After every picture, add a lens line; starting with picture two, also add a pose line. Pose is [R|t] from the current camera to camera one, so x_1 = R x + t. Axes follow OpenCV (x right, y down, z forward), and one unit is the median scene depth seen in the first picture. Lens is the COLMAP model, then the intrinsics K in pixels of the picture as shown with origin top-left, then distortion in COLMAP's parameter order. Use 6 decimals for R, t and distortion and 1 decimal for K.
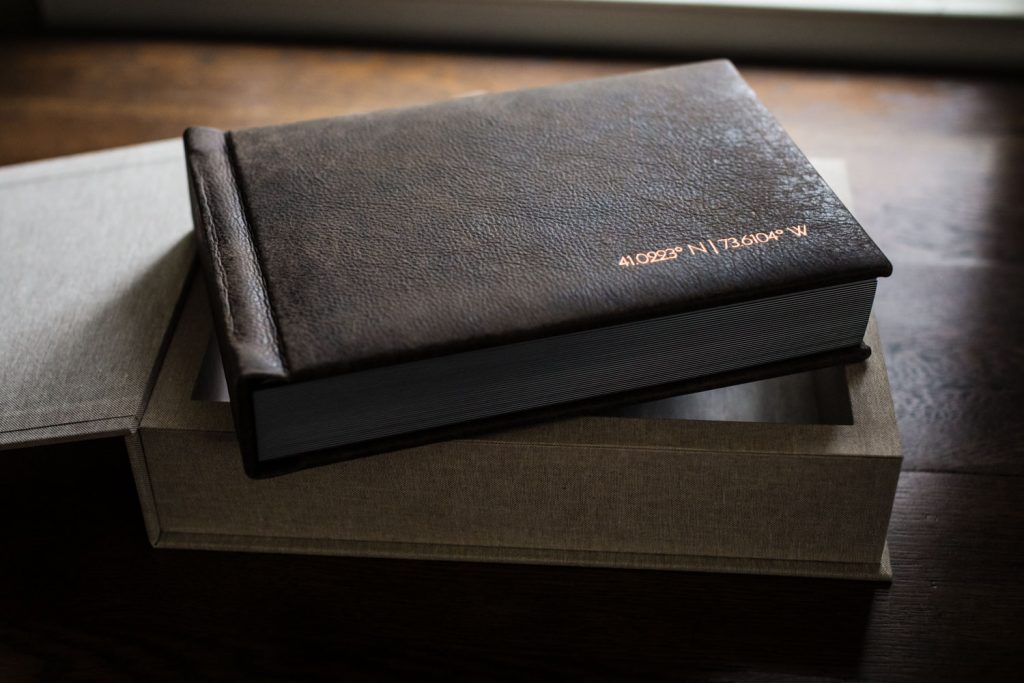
lens RADIAL K [[1603.2, 0, 508.3], [0, 1603.2, 340.3], [0, 0, 1]] dist [-0.021048, 0.000000]
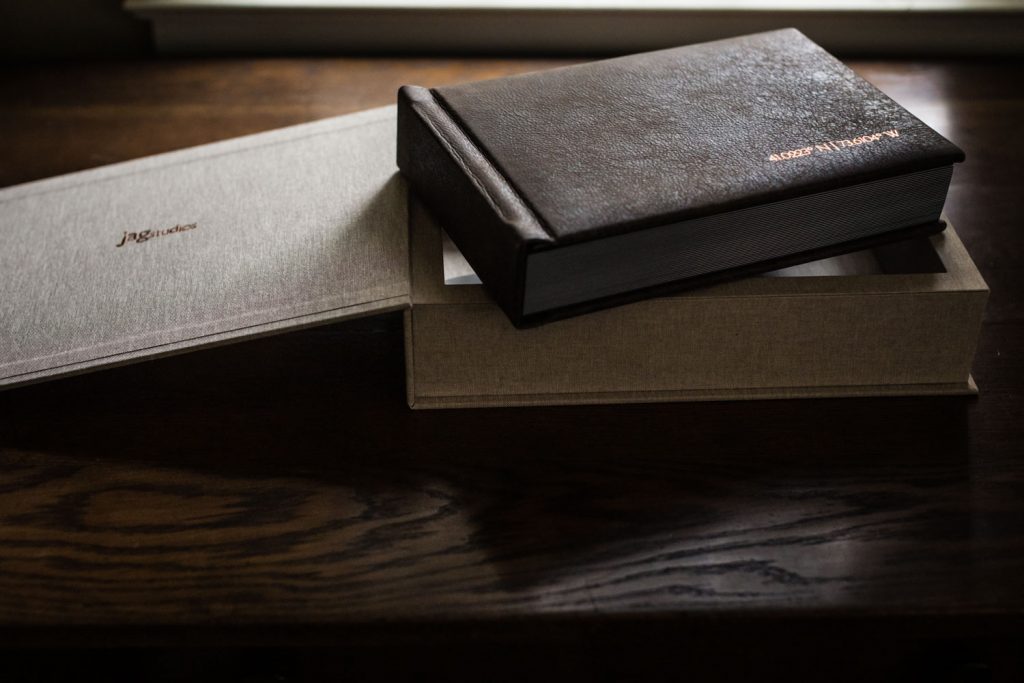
lens RADIAL K [[1603.2, 0, 515.7], [0, 1603.2, 342.1], [0, 0, 1]] dist [-0.021048, 0.000000]
pose [[0.990626, -0.057113, 0.124086, -0.299735], [0.065467, 0.995780, -0.064320, 0.167036], [-0.119889, 0.071841, 0.990185, -0.266662]]
